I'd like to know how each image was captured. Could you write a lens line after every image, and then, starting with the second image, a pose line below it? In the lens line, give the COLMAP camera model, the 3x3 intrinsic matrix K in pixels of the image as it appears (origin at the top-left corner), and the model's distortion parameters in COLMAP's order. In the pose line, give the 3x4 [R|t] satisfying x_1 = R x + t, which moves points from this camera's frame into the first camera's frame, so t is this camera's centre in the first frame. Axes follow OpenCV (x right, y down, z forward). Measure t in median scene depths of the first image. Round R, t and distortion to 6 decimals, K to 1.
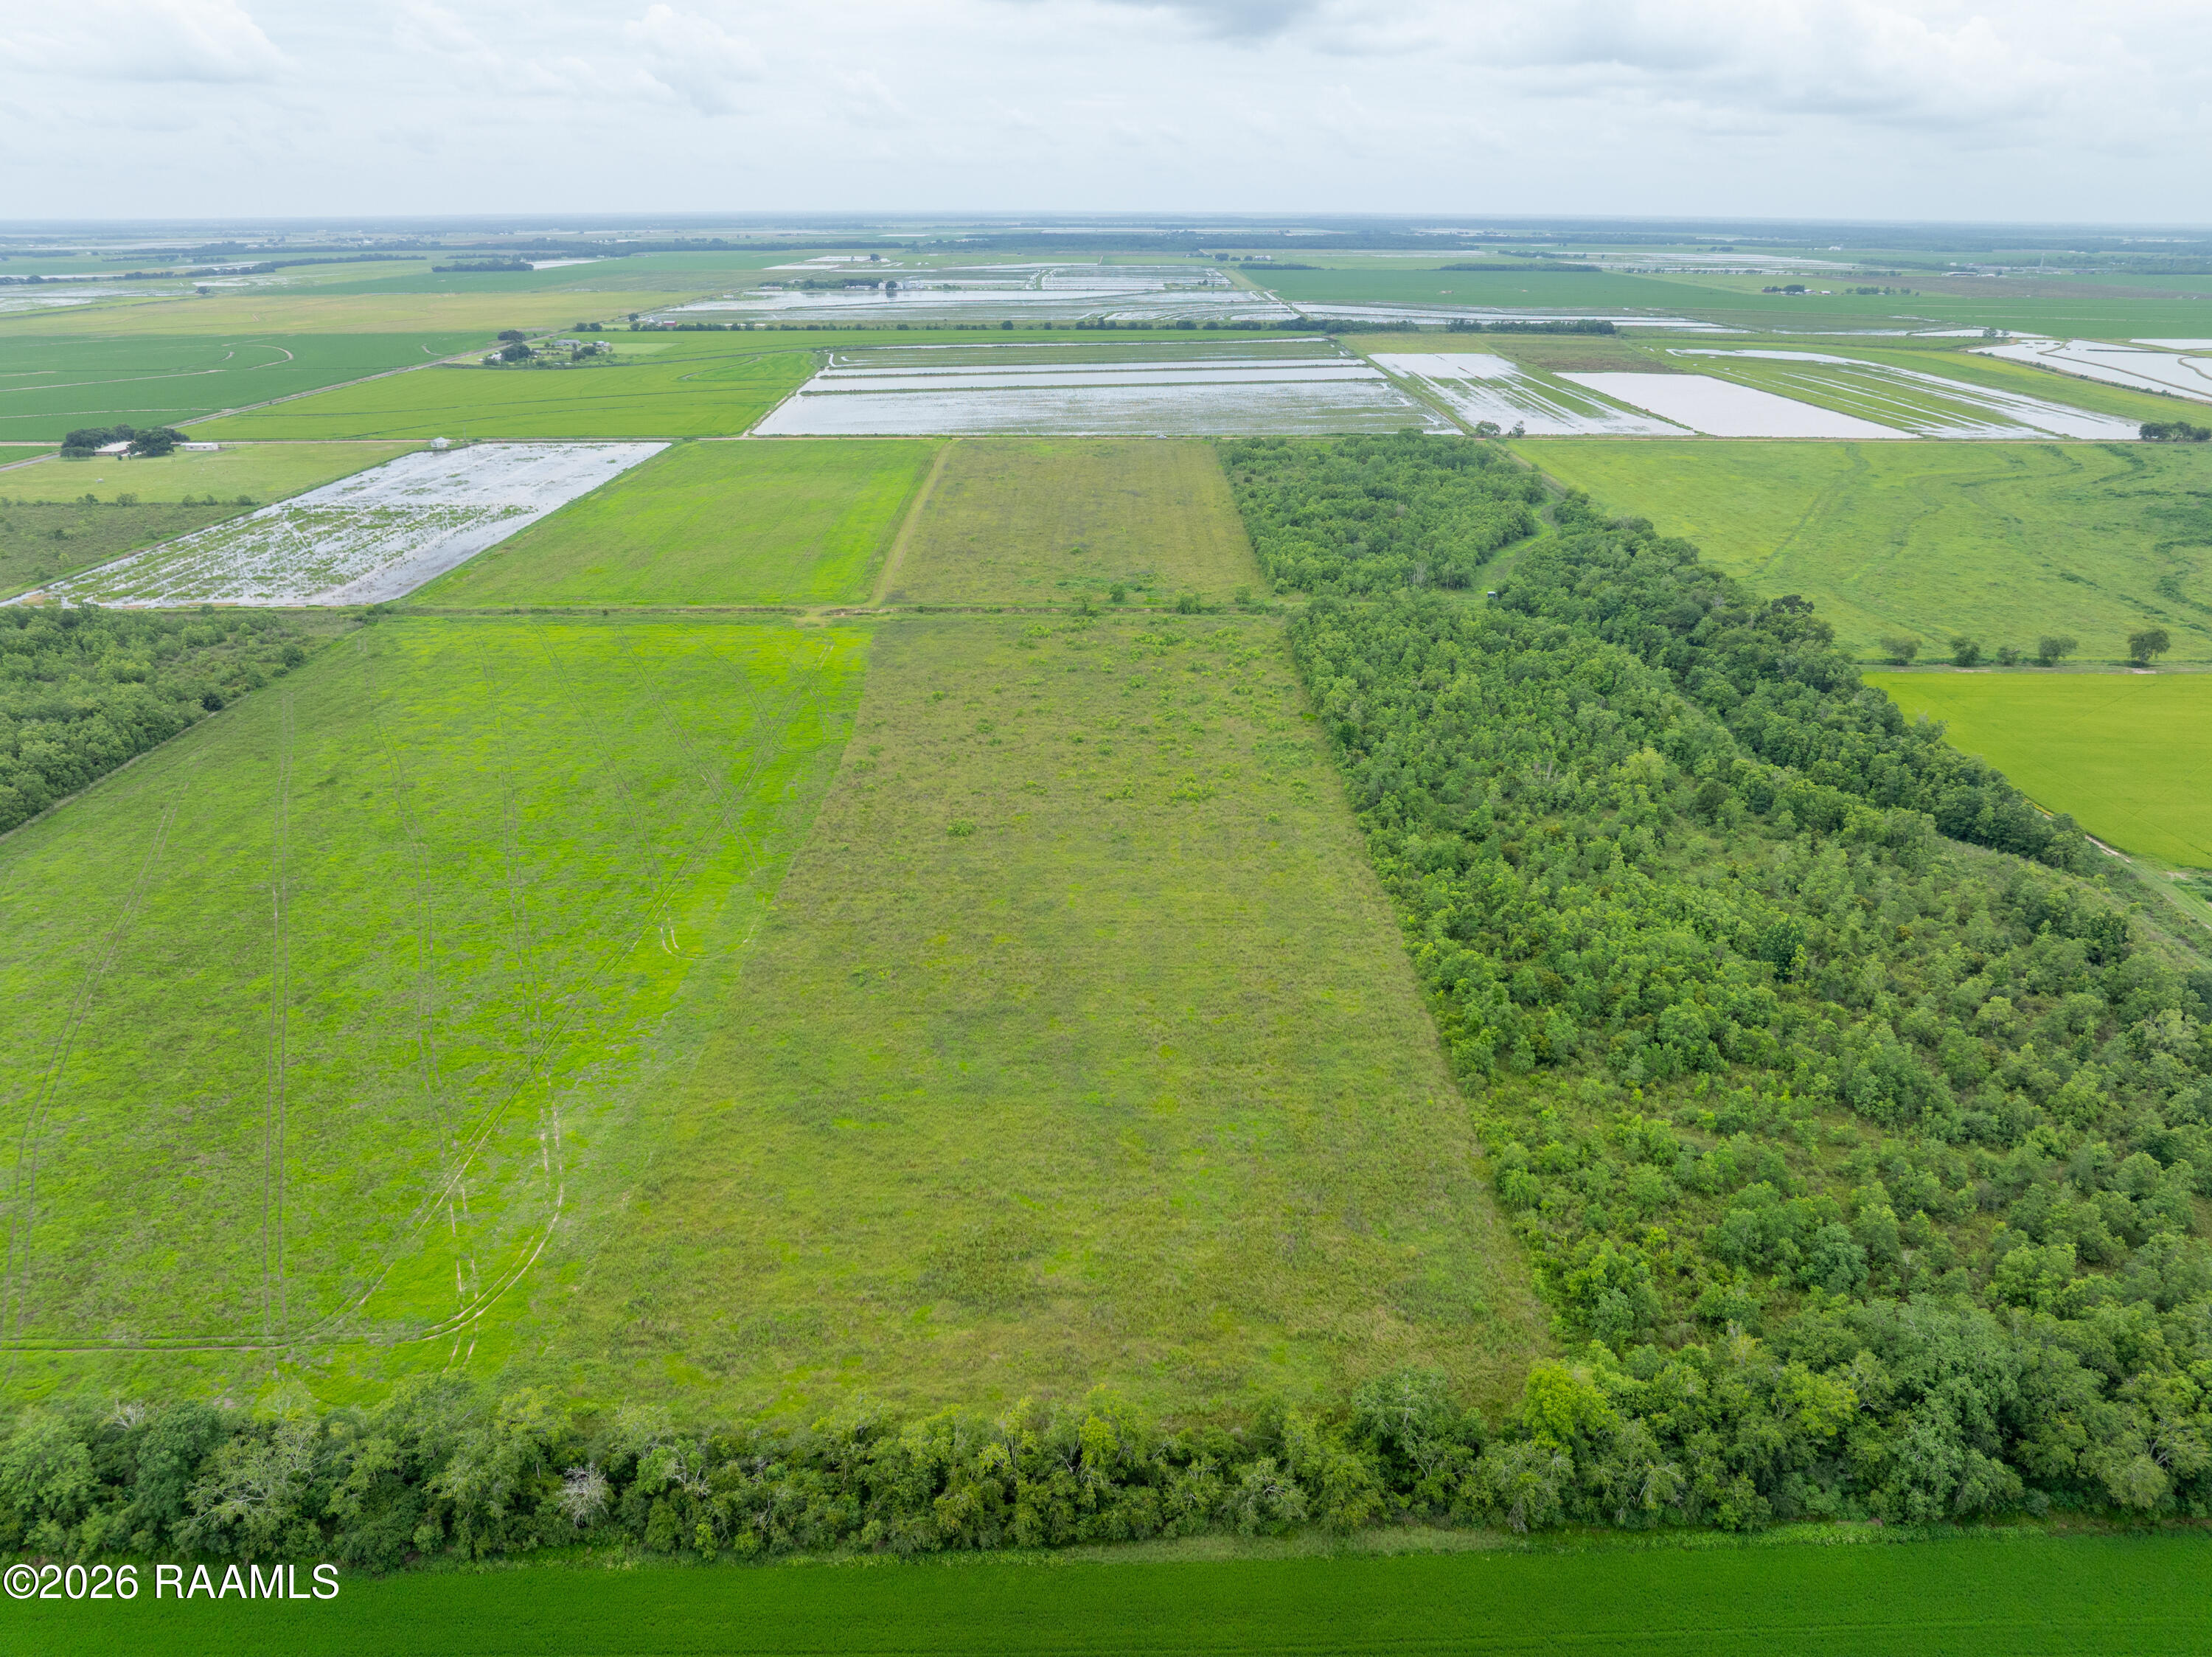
lens RADIAL K [[1572.8, 0, 1110.7], [0, 1572.8, 844.5], [0, 0, 1]] dist [-0.047605, 0.013211]
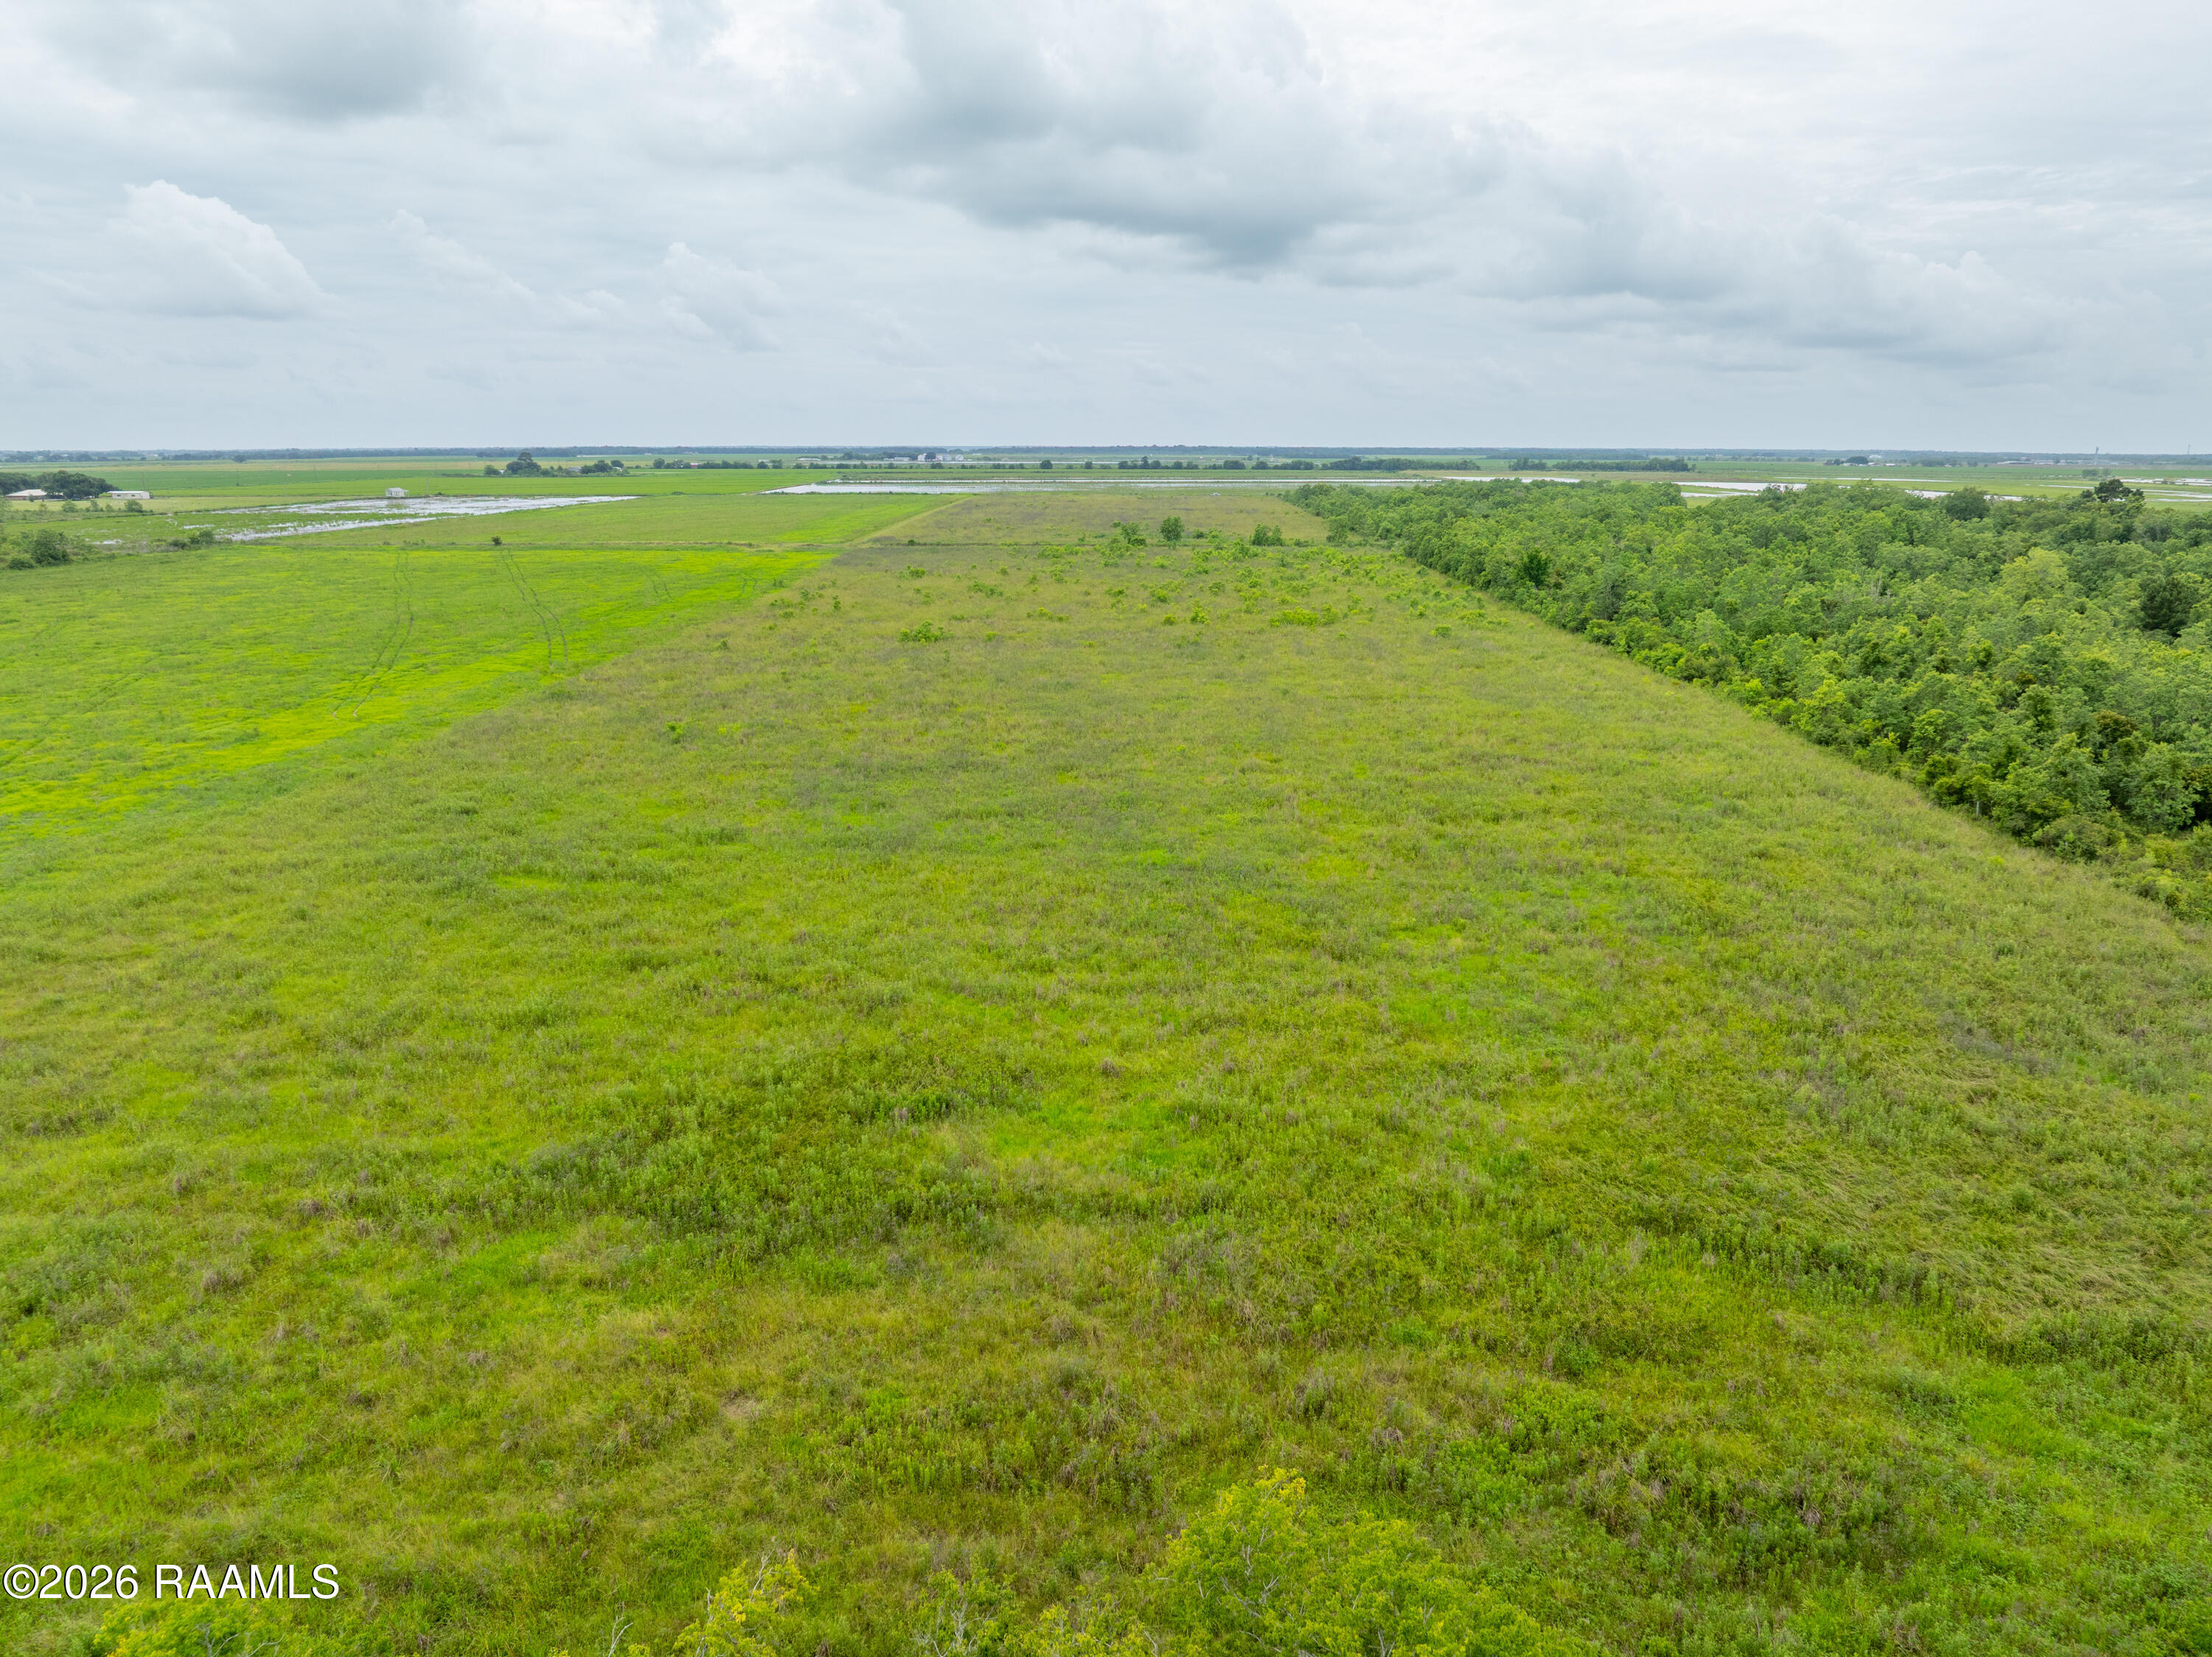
lens RADIAL K [[1572.8, 0, 1100.9], [0, 1572.8, 825.8], [0, 0, 1]] dist [-0.047605, 0.013211]
pose [[0.999696, 0.004293, -0.024295, -0.016474], [-0.007834, 0.989016, -0.147602, 0.261273], [0.023395, 0.147747, 0.988748, 0.723922]]
